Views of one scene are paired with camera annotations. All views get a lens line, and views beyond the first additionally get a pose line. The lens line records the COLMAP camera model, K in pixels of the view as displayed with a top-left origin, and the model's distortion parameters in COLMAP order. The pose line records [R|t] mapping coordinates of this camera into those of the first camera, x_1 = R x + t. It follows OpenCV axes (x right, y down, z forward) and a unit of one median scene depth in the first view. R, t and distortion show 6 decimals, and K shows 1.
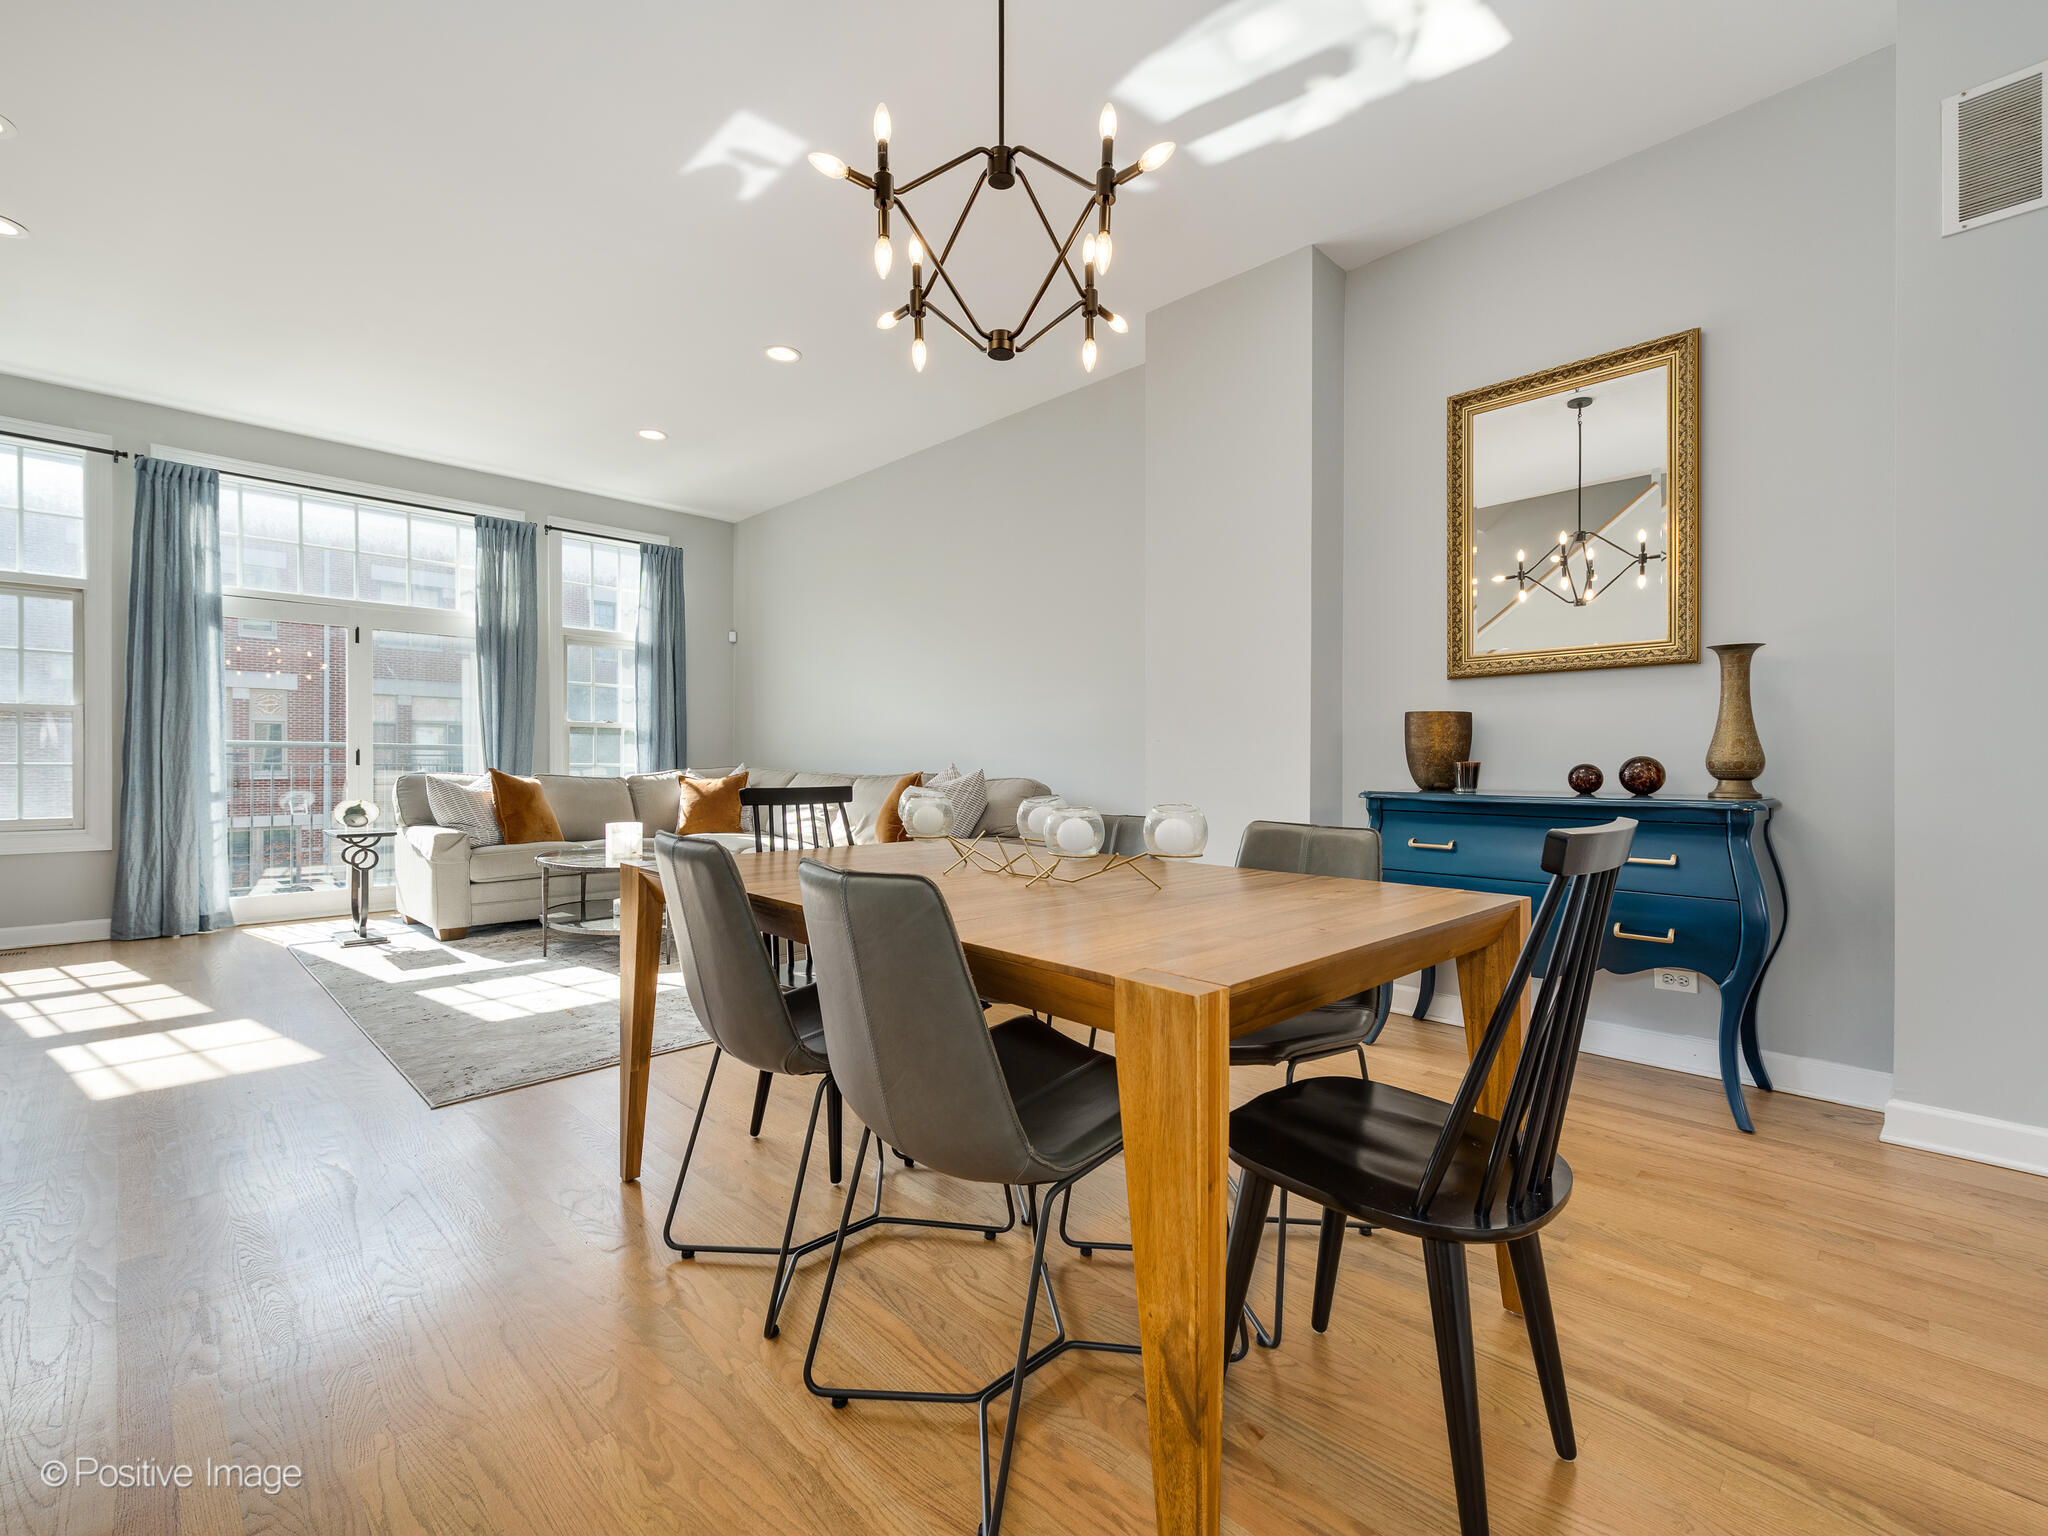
lens RADIAL K [[882.6, 0, 1024.0], [0, 882.6, 768.0], [0, 0, 1]] dist [-0.000654, -0.000568]
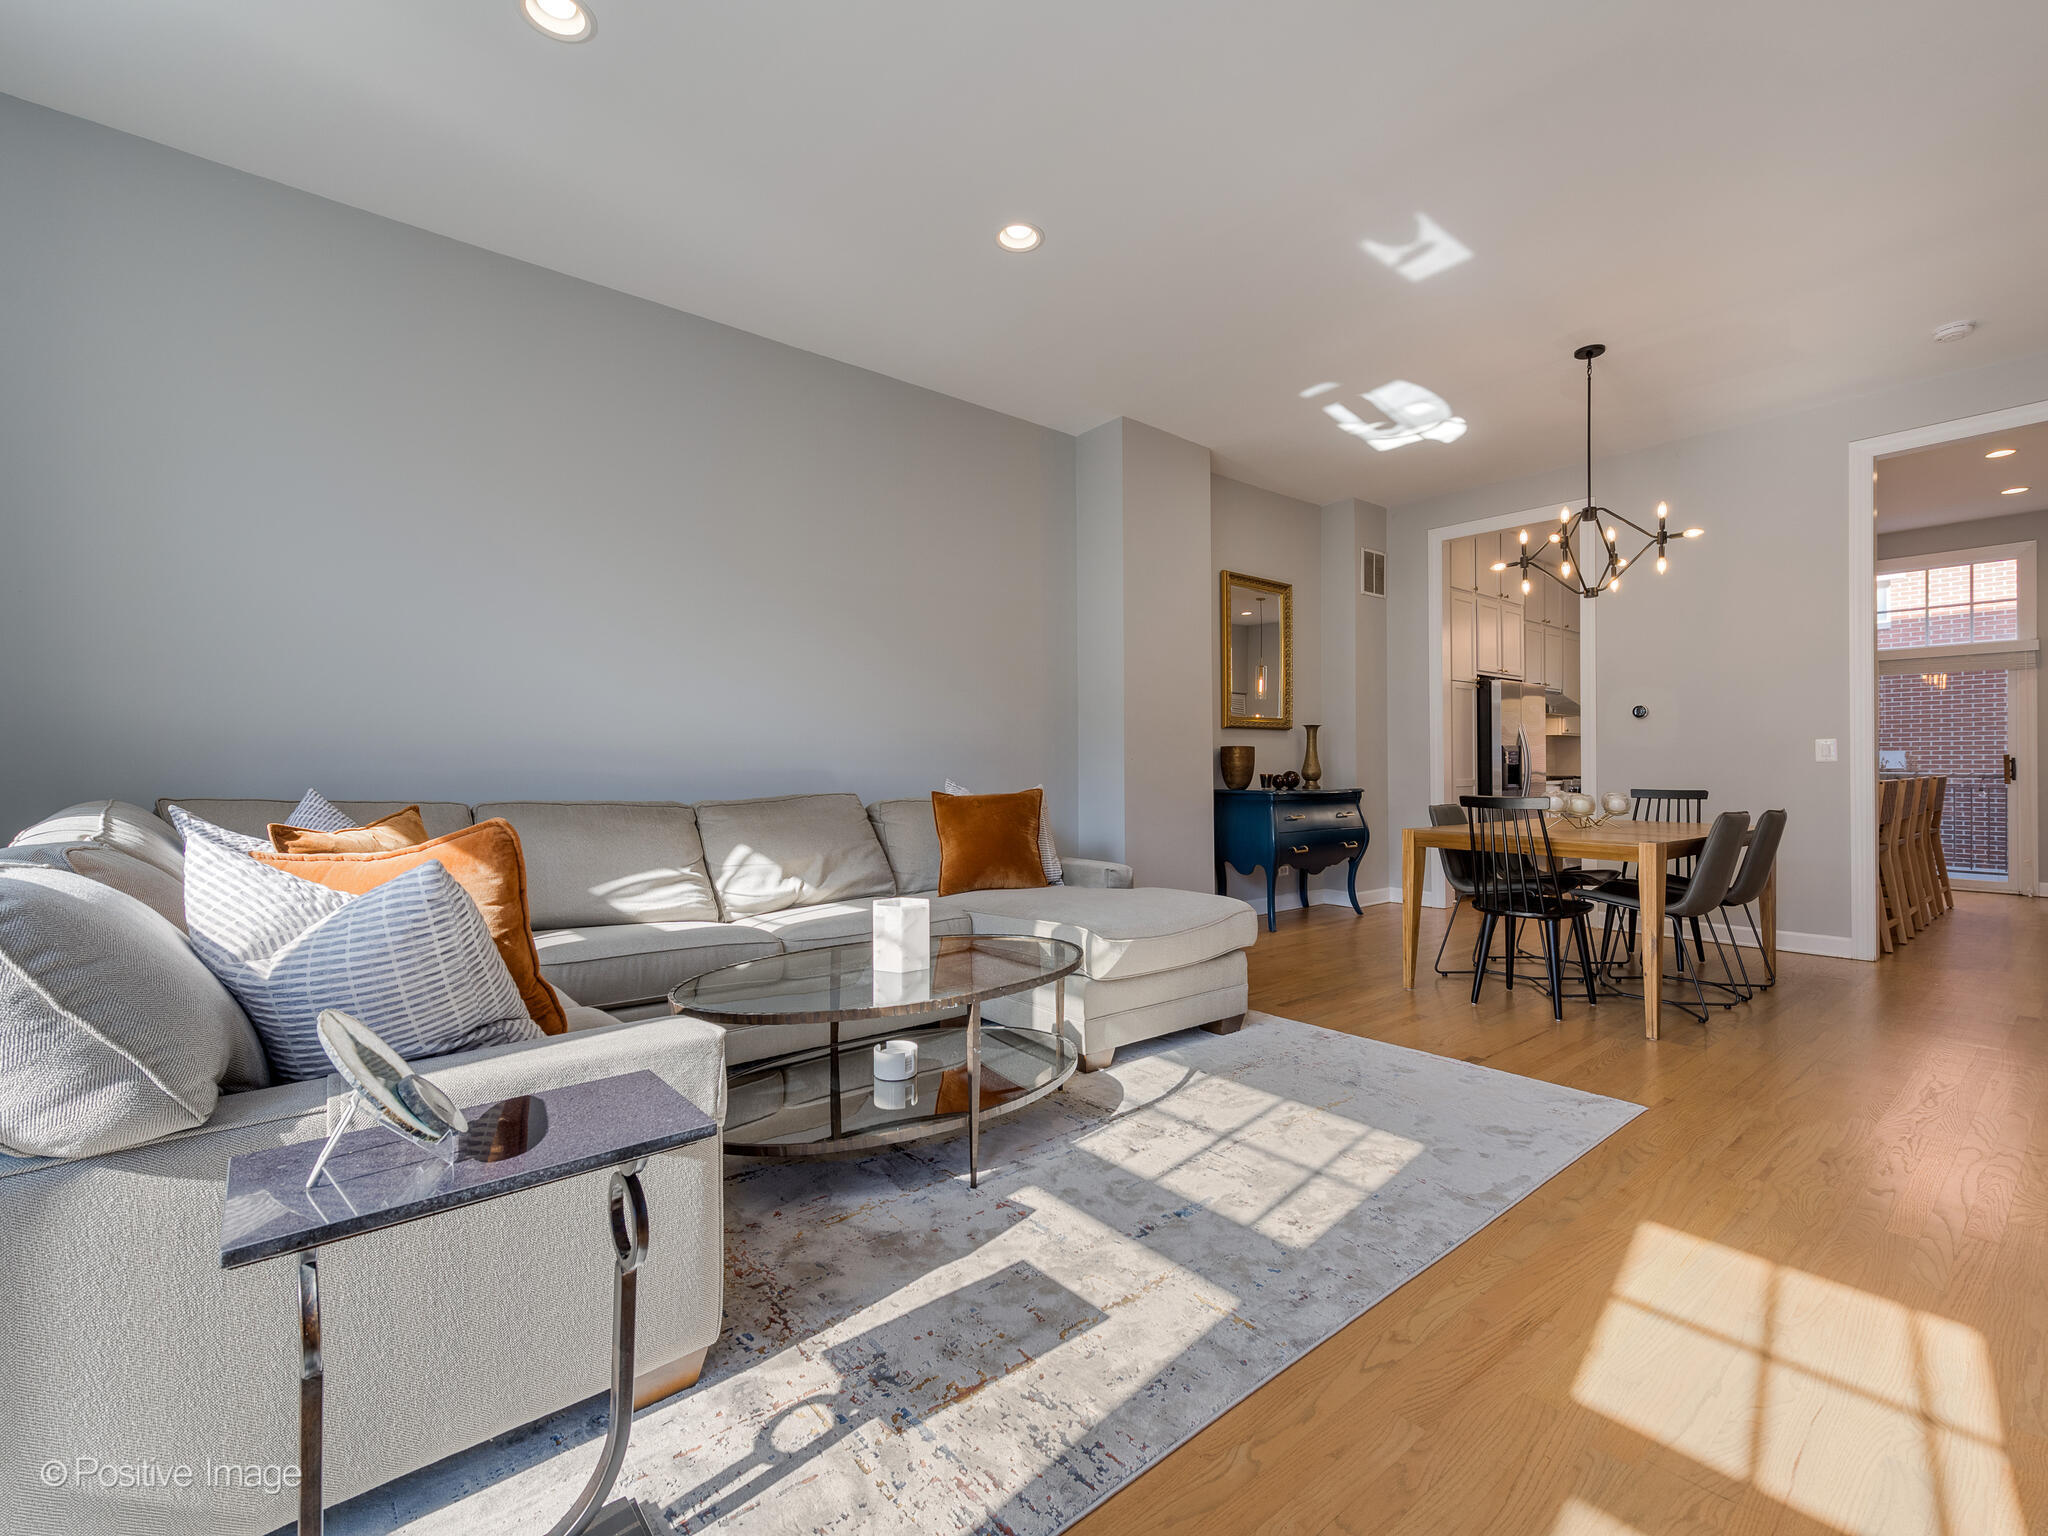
lens RADIAL K [[900.8, 0, 1035.4], [0, 900.8, 766.9], [0, 0, 1]] dist [0.000700, -0.000229]
pose [[0.102334, -0.001462, 0.994749, -0.907495], [0.005352, 0.999985, 0.000919, -0.017171], [-0.994736, 0.005230, 0.102341, 0.803017]]
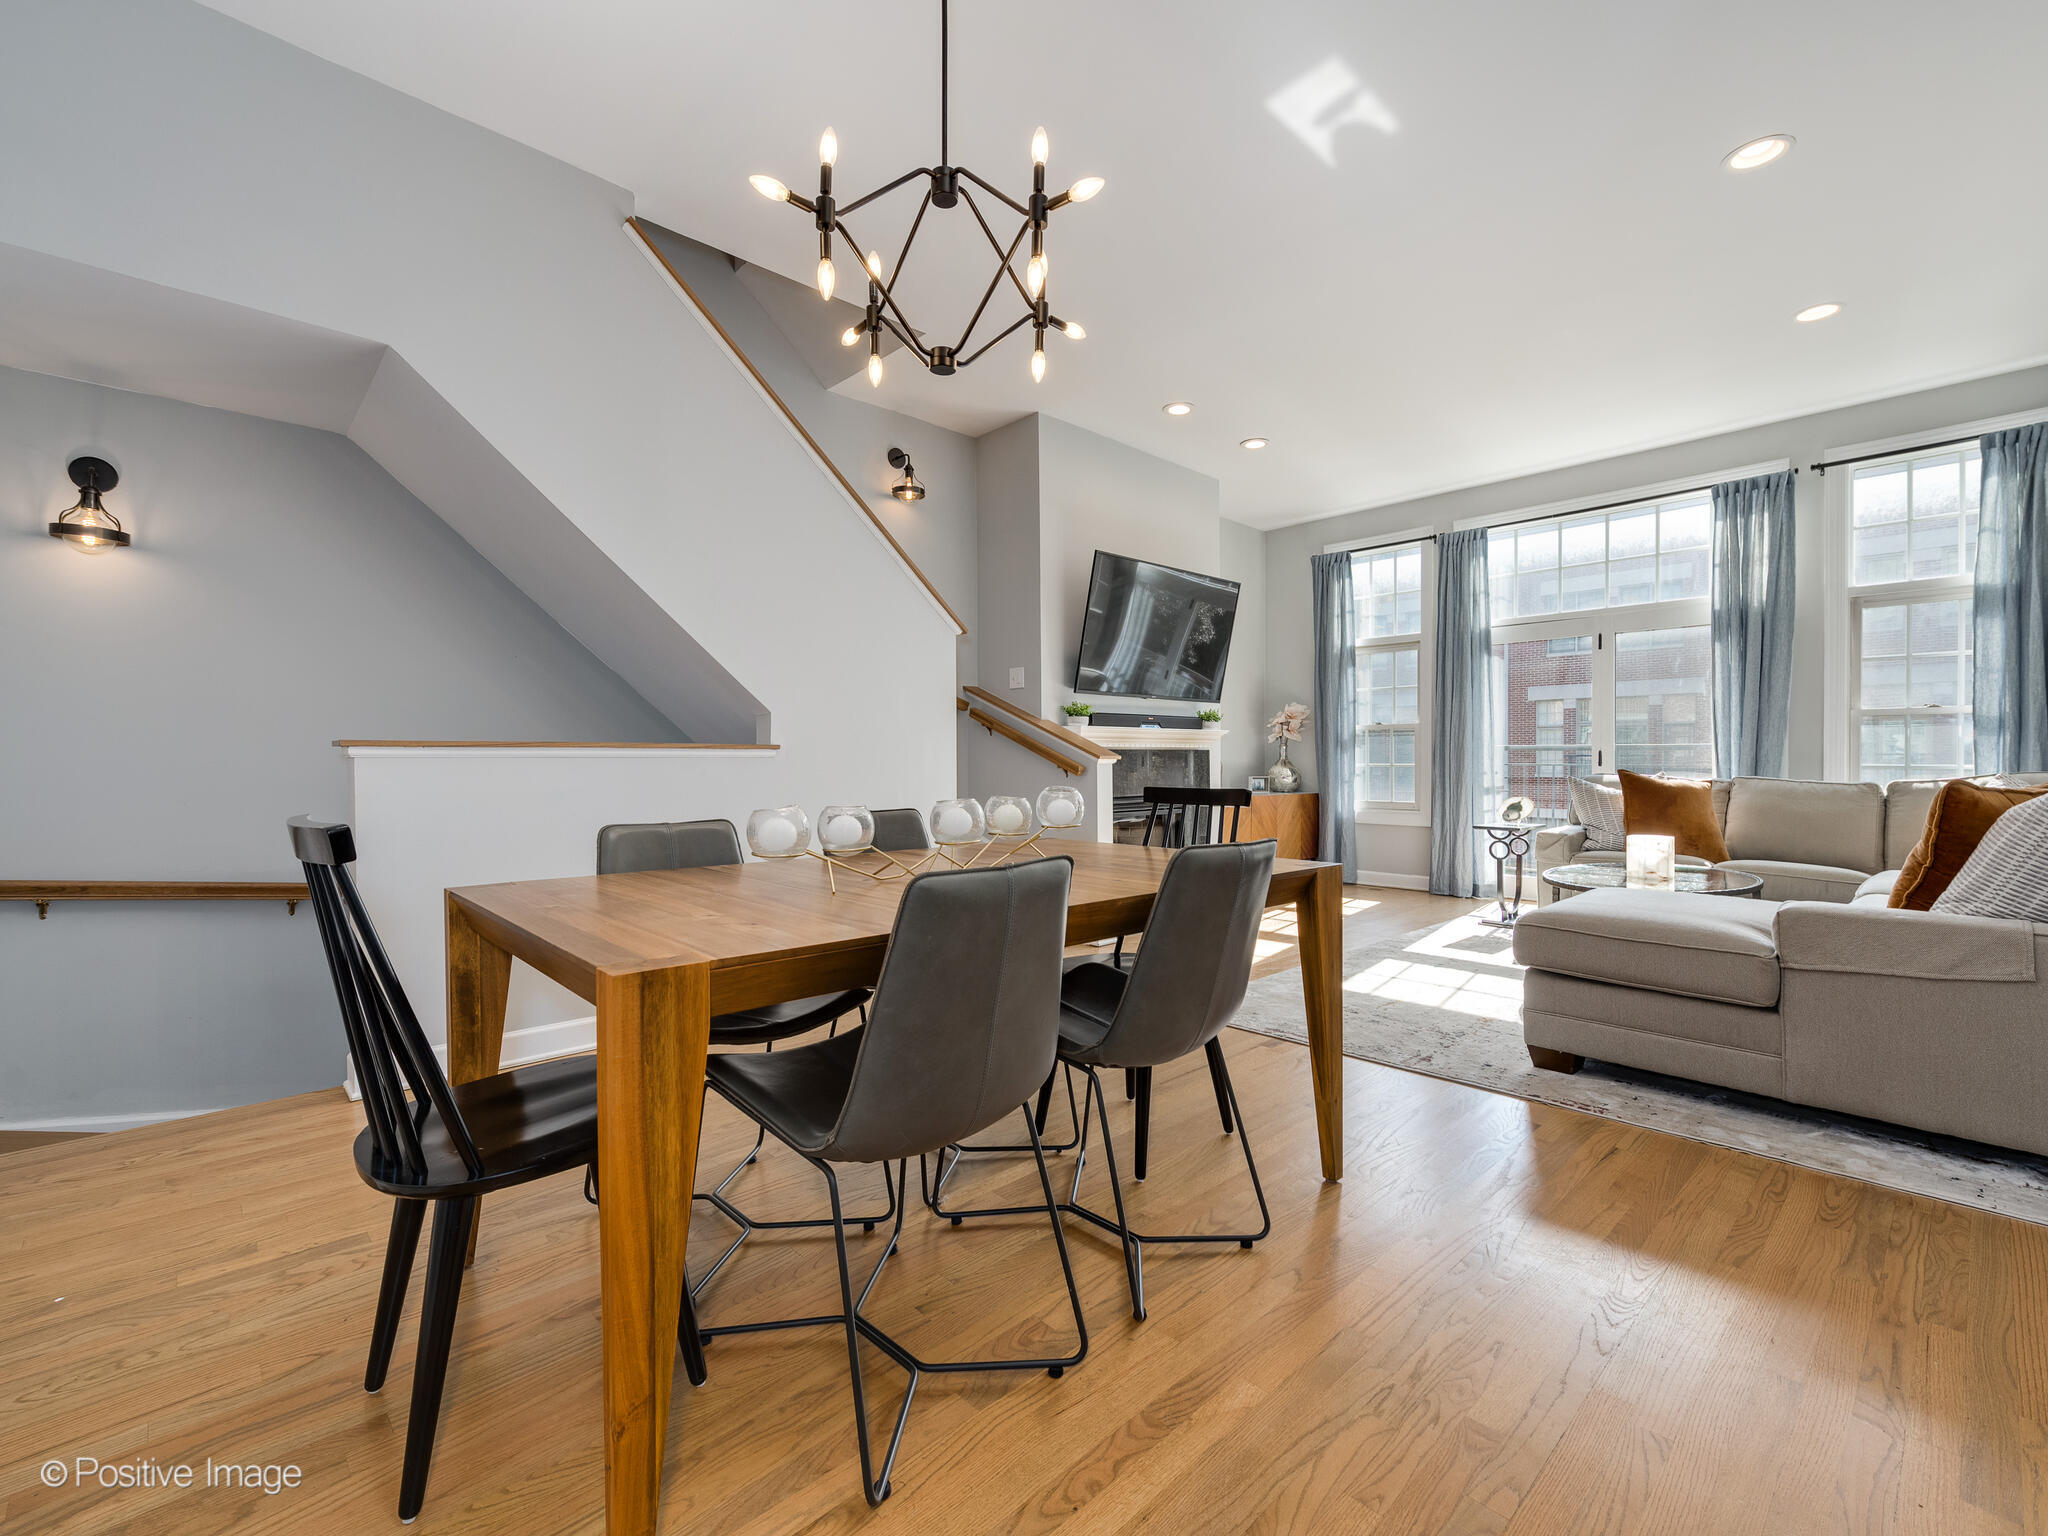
lens RADIAL K [[900.8, 0, 1035.4], [0, 900.8, 766.9], [0, 0, 1]] dist [0.000700, -0.000229]
pose [[-0.023814, 0.000264, -0.999716, 0.374948], [-0.004977, 0.999988, 0.000382, 0.000958], [0.999704, 0.004985, -0.023812, 0.410061]]
